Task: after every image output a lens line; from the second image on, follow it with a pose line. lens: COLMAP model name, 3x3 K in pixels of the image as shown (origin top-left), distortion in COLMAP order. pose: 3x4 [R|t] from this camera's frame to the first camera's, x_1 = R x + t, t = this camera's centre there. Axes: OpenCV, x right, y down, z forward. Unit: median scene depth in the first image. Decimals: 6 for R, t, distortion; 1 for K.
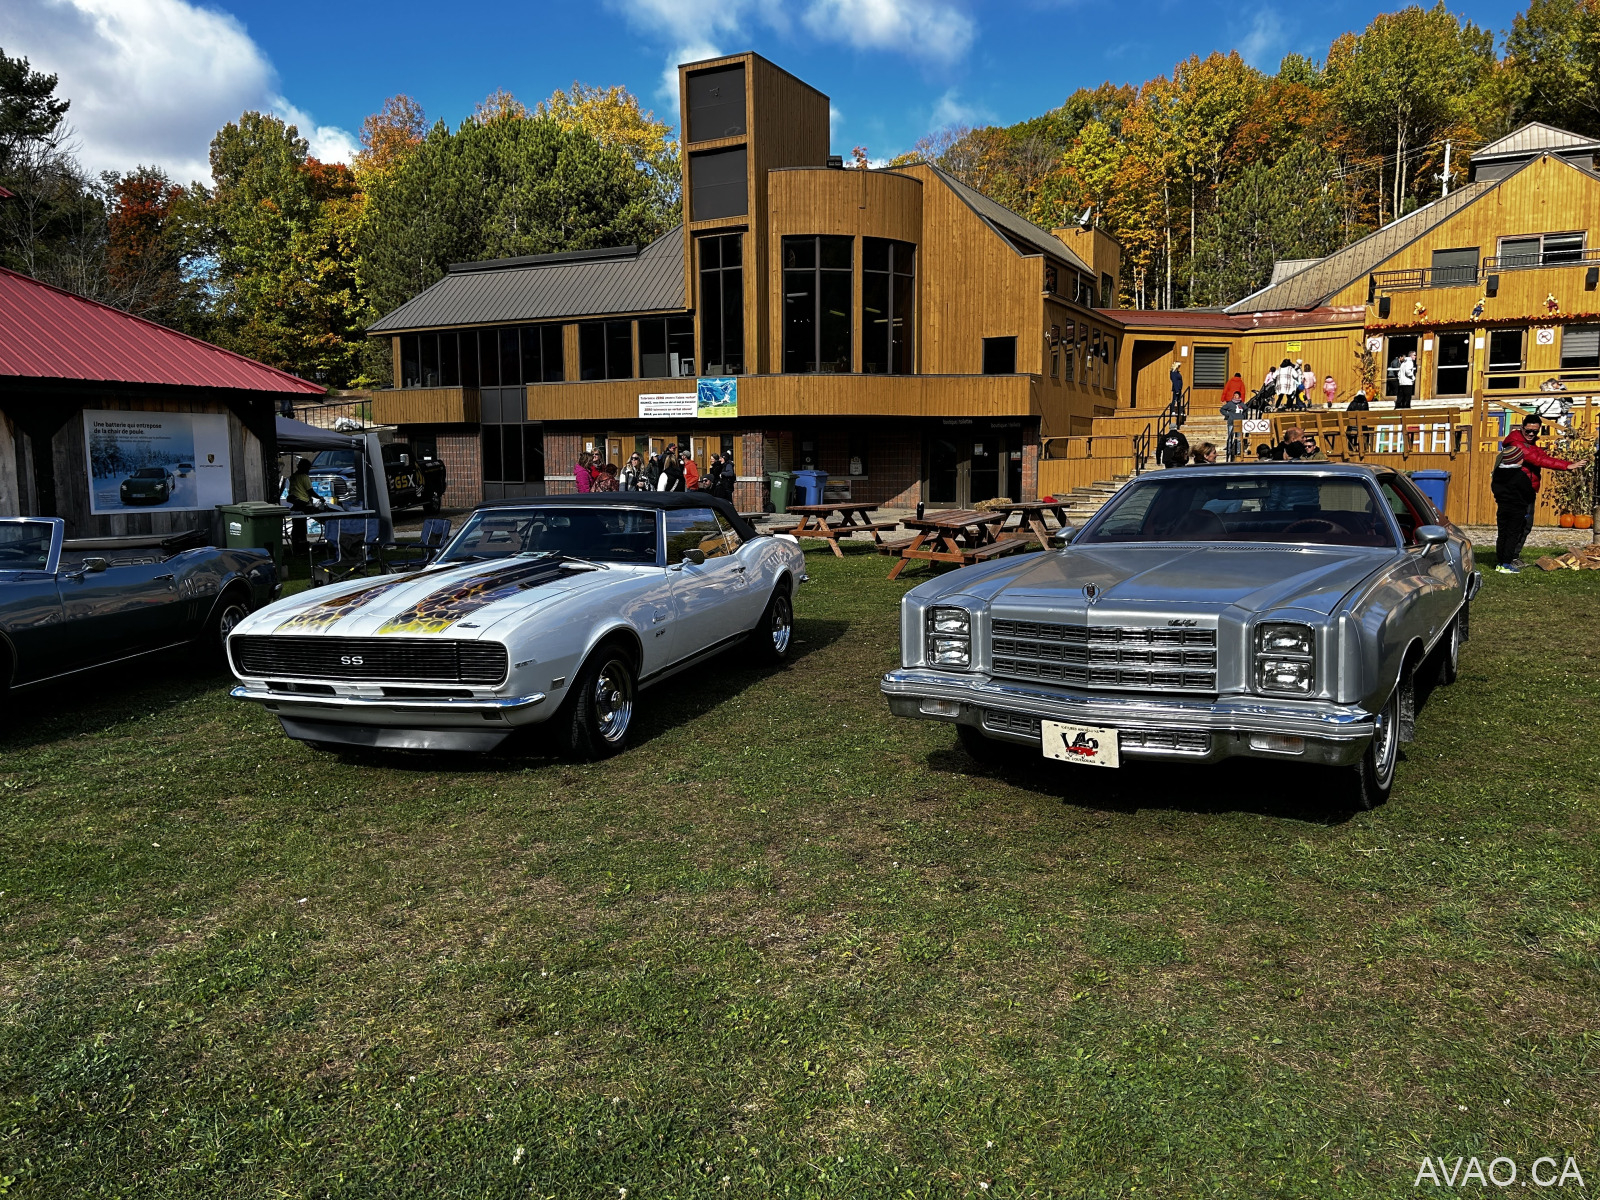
lens RADIAL K [[1234.5, 0, 809.1], [0, 1234.5, 606.7], [0, 0, 1]] dist [0.041187, -0.025953]
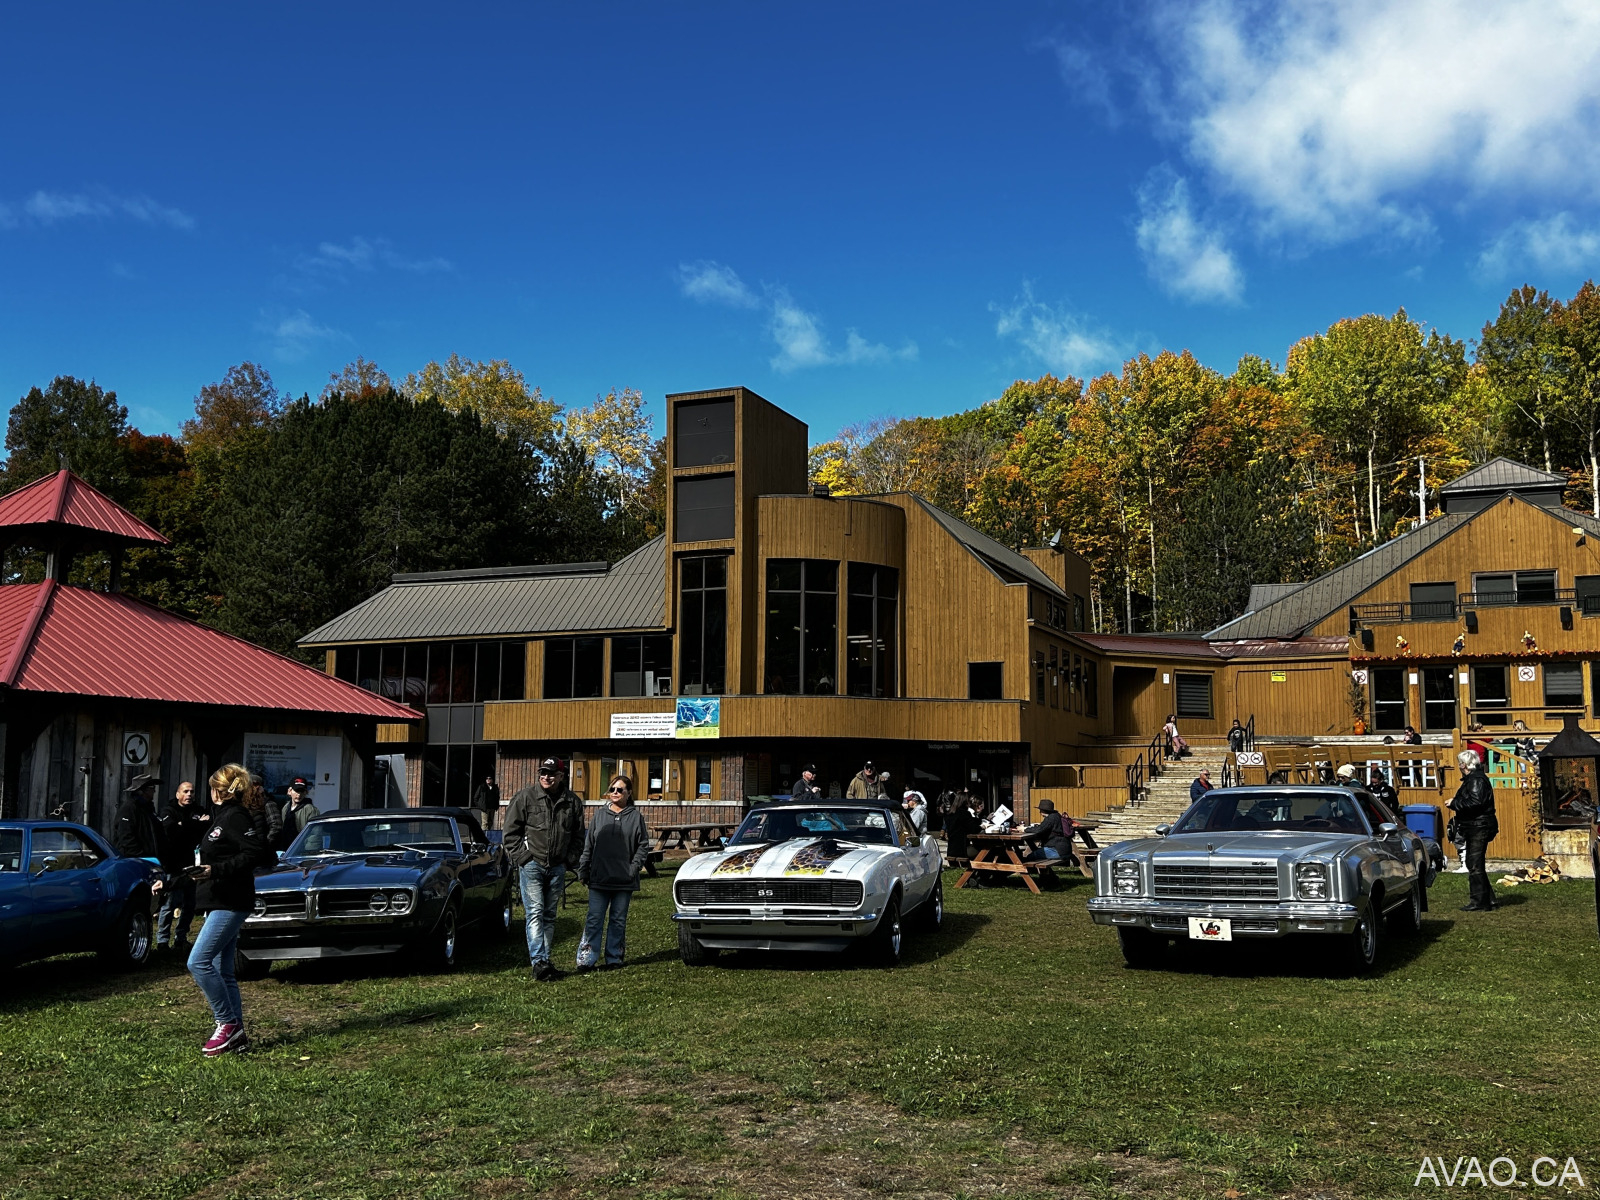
lens RADIAL K [[1566.0, 0, 798.0], [0, 1566.0, 605.4], [0, 0, 1]] dist [0.083646, 0.000000]
pose [[0.997097, 0.020354, 0.073374, -0.082031], [-0.002709, 0.972484, -0.232954, 0.026780], [-0.076097, 0.232079, 0.969716, -0.193804]]
